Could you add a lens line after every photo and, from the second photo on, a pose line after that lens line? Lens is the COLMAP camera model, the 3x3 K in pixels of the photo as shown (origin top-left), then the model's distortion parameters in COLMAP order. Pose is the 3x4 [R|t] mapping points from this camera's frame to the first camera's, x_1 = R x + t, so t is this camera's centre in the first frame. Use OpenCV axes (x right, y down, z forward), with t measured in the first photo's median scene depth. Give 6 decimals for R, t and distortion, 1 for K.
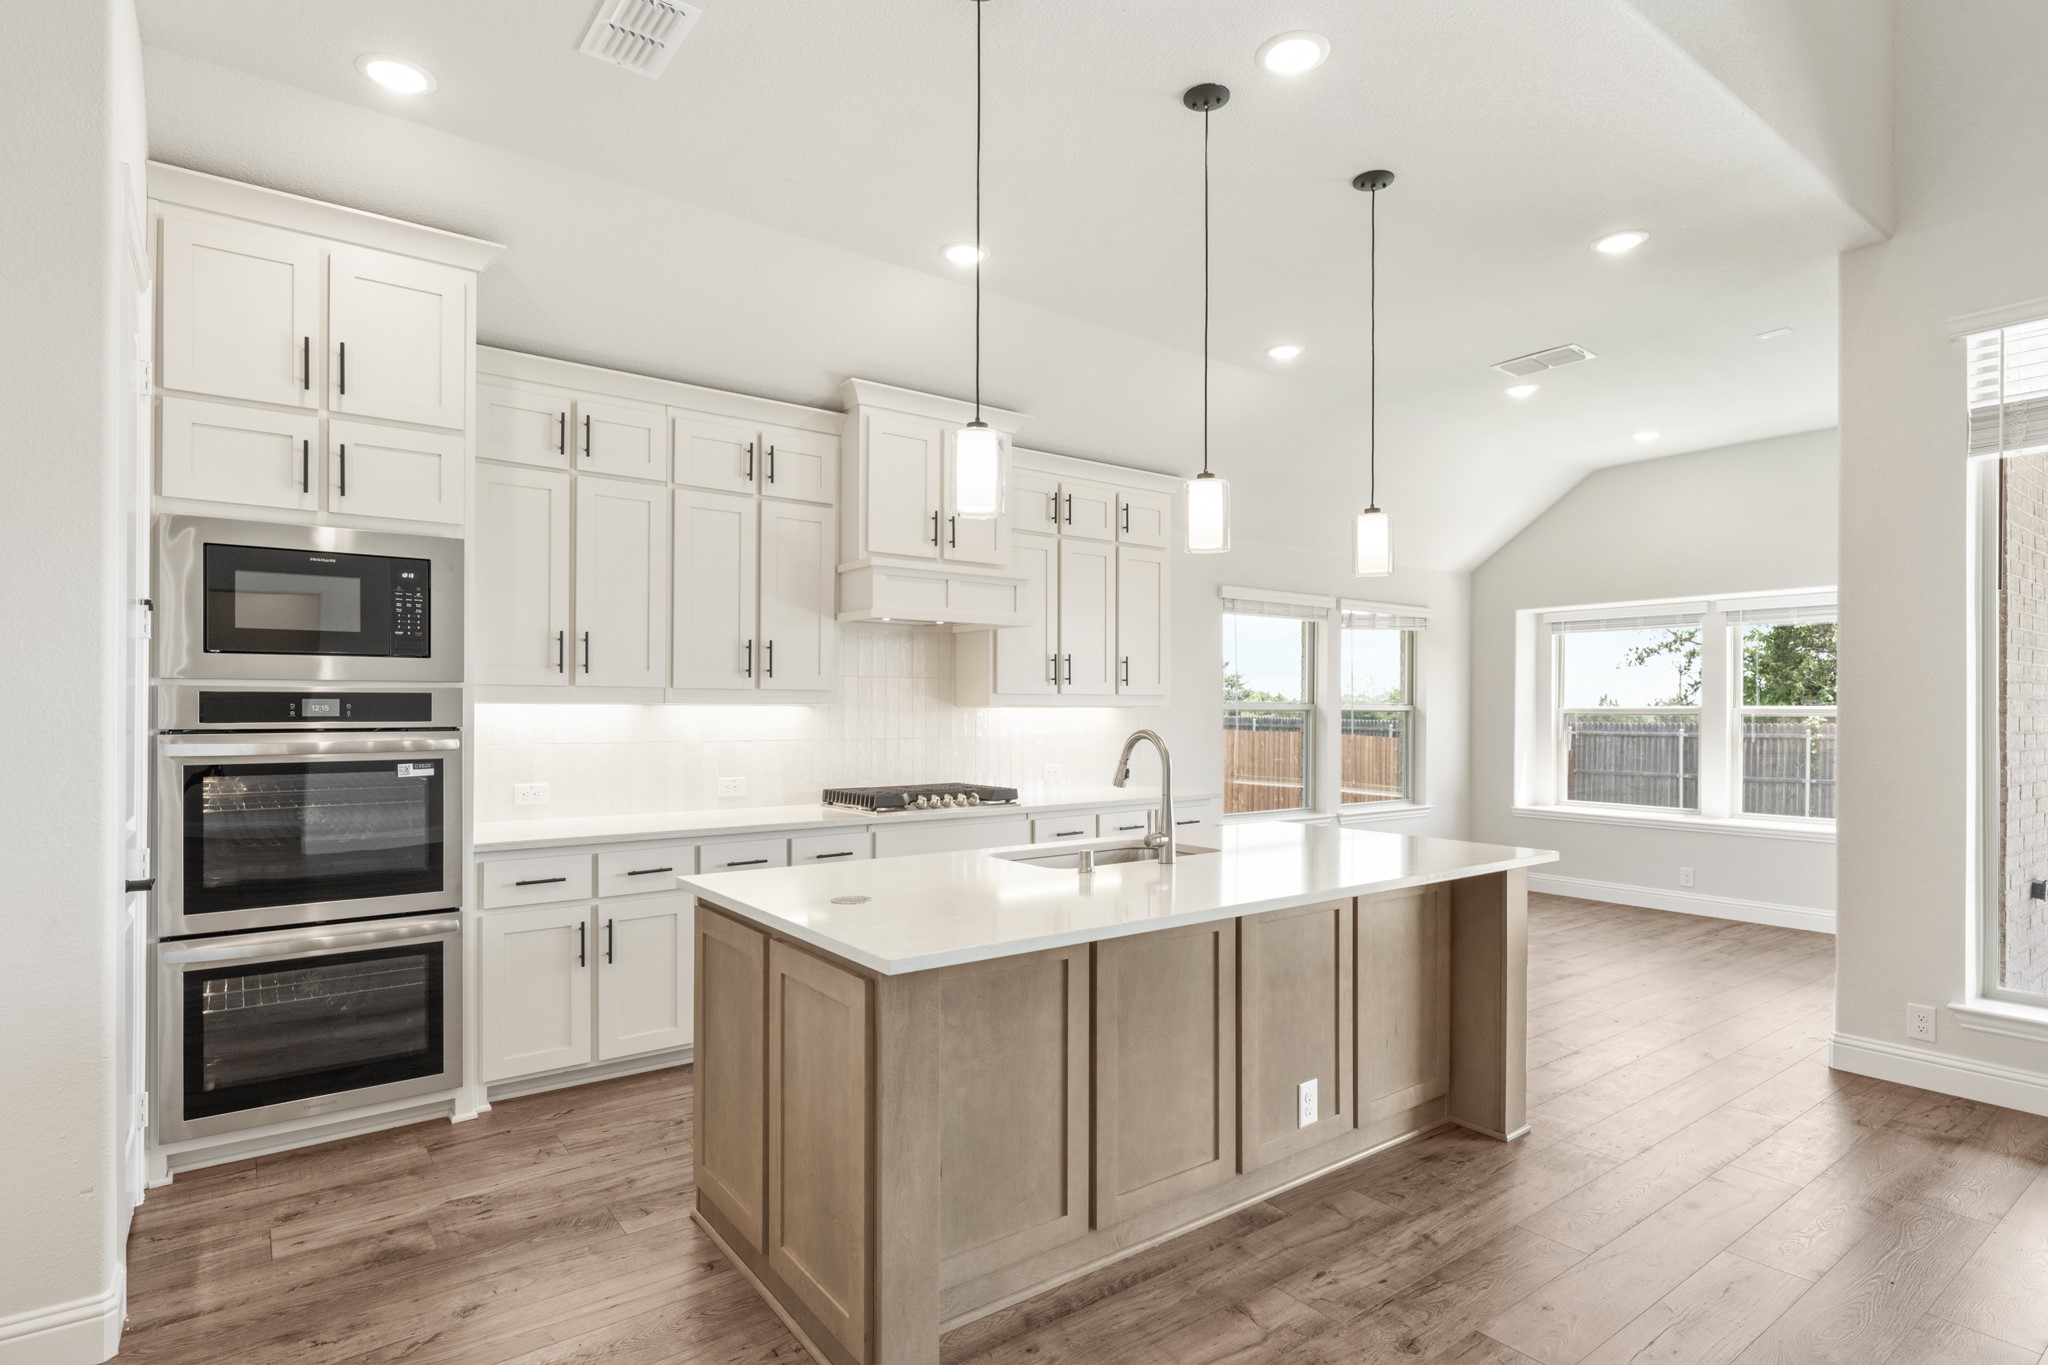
lens RADIAL K [[1065.9, 0, 1016.9], [0, 1065.9, 706.6], [0, 0, 1]] dist [0.000348, -0.000131]
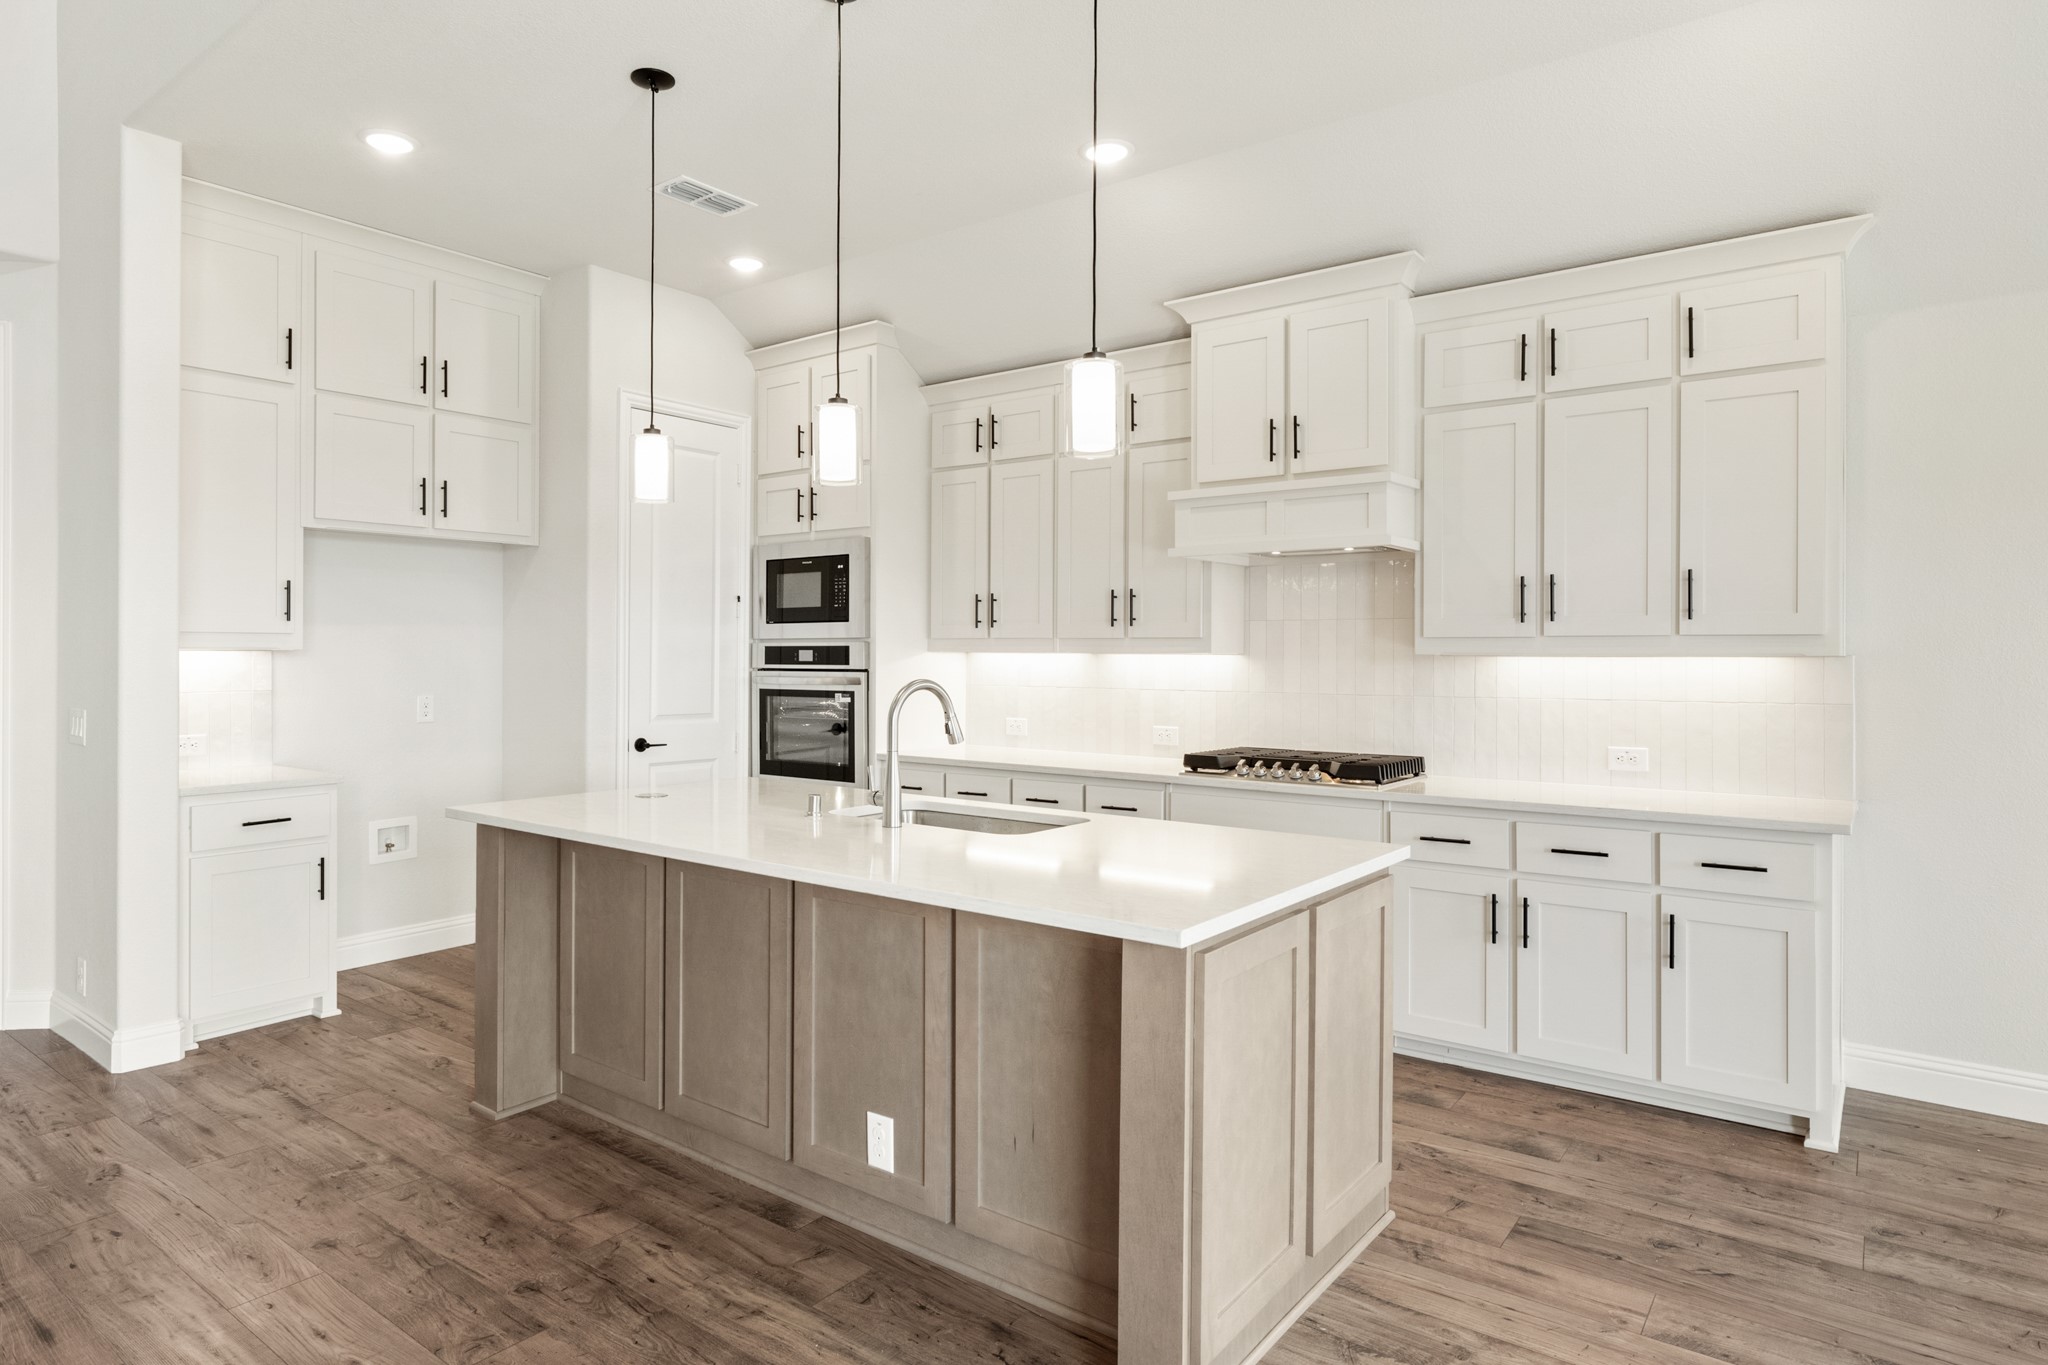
lens RADIAL K [[1164.1, 0, 957.9], [0, 1164.1, 652.2], [0, 0, 1]] dist [-0.002020, 0.000225]
pose [[0.246031, -0.003934, -0.969254, 1.077308], [-0.001940, 0.999988, -0.004551, 0.003358], [0.969260, 0.003000, 0.246021, 0.787813]]
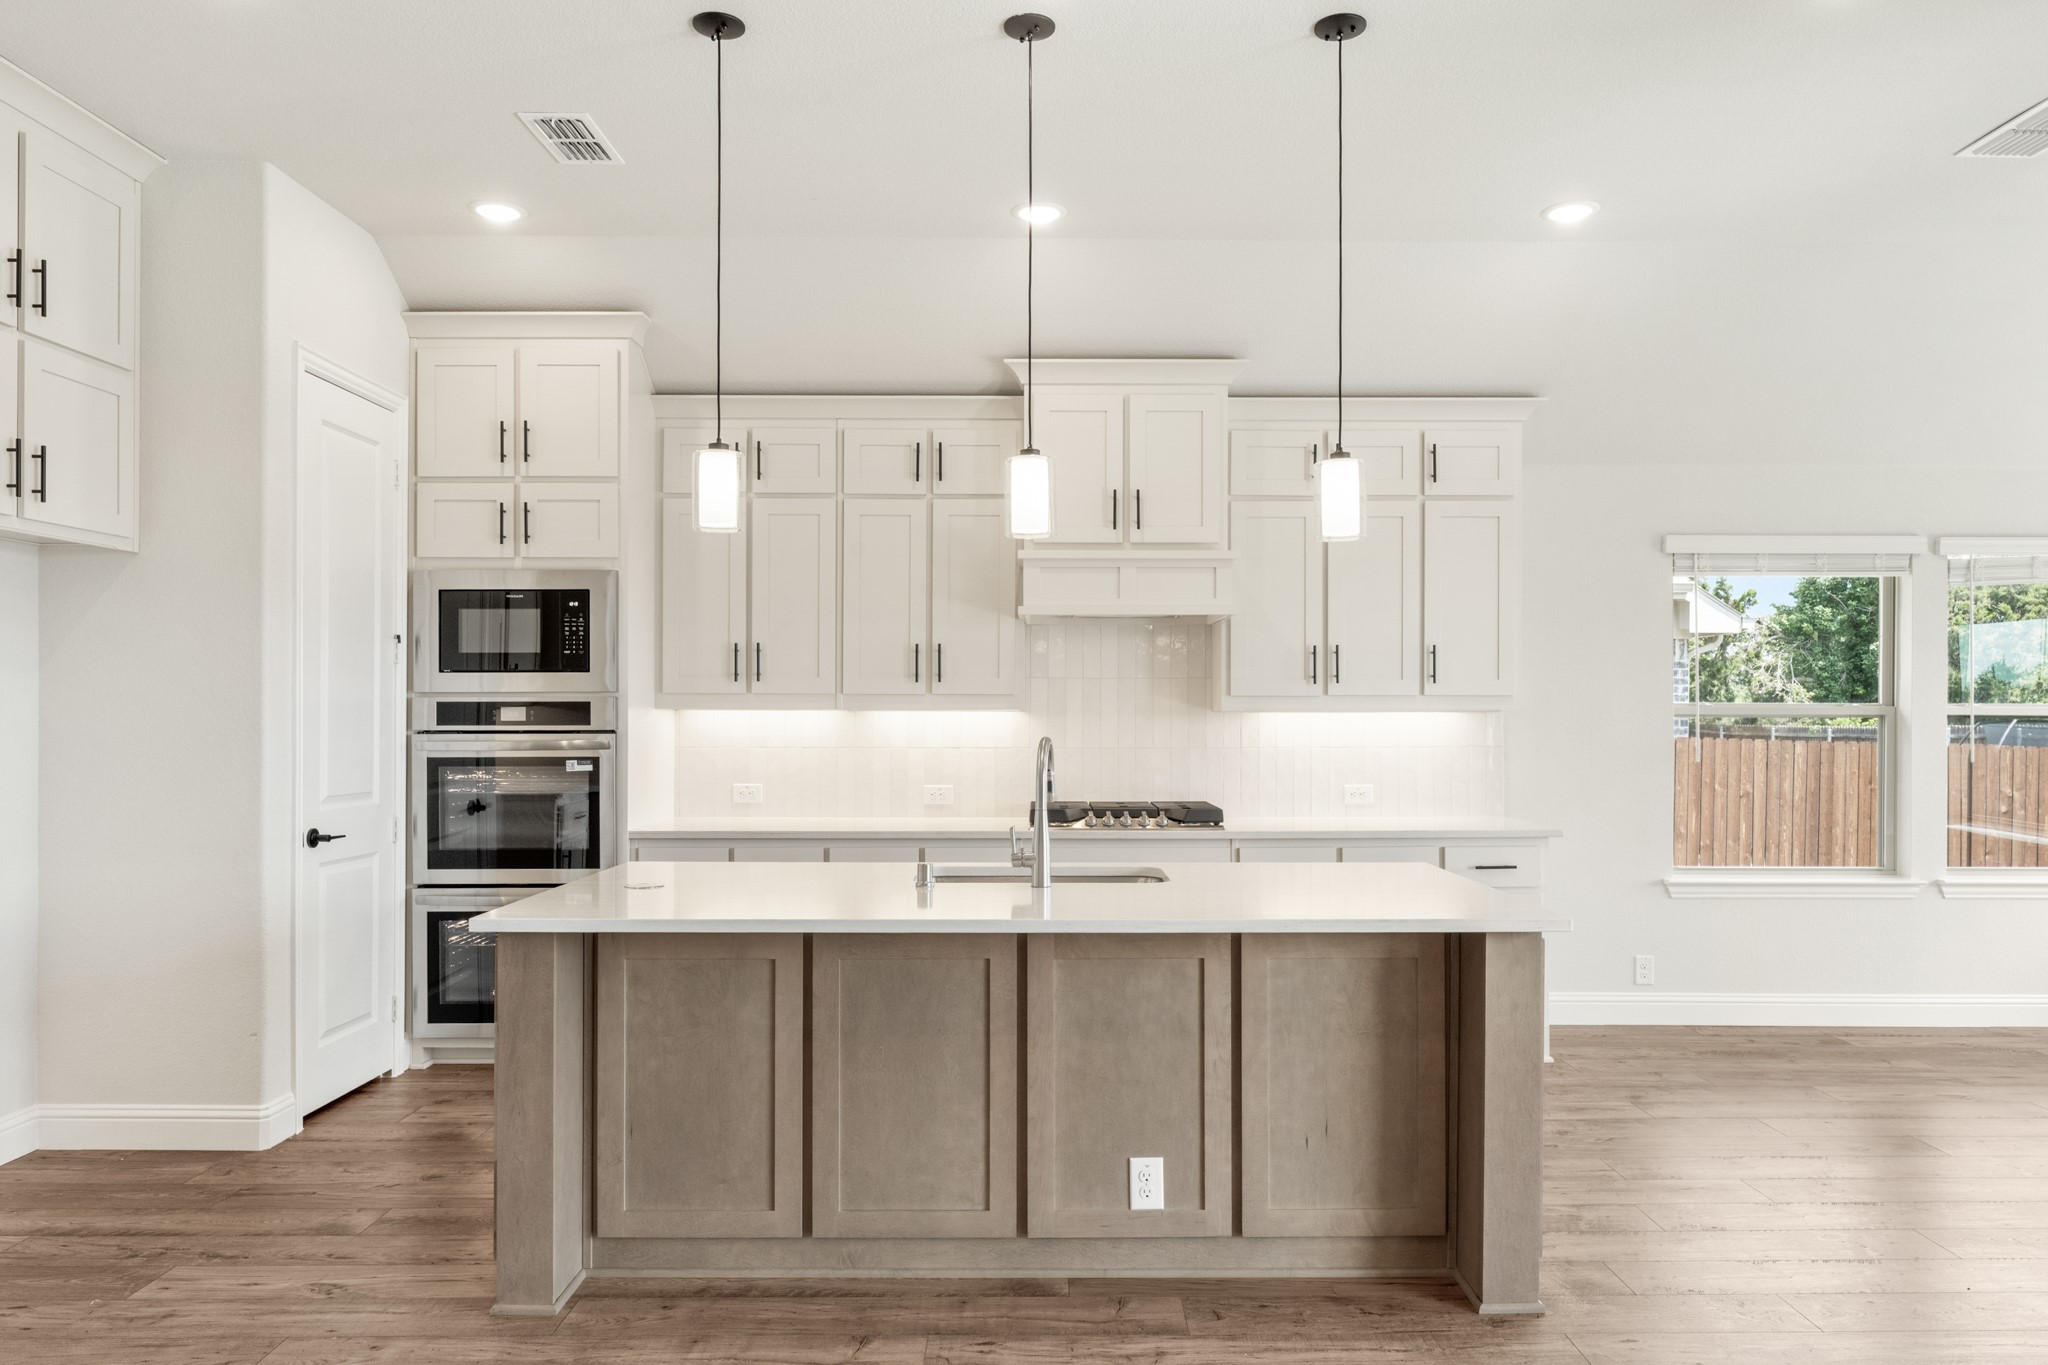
lens RADIAL K [[1363.7, 0, 1027.3], [0, 1363.7, 711.5], [0, 0, 1]] dist [-0.002040, -0.000010]
pose [[0.797276, -0.003272, -0.603606, 0.794534], [0.002522, 0.999995, -0.002091, 0.003052], [0.603609, 0.000145, 0.797280, 0.084088]]
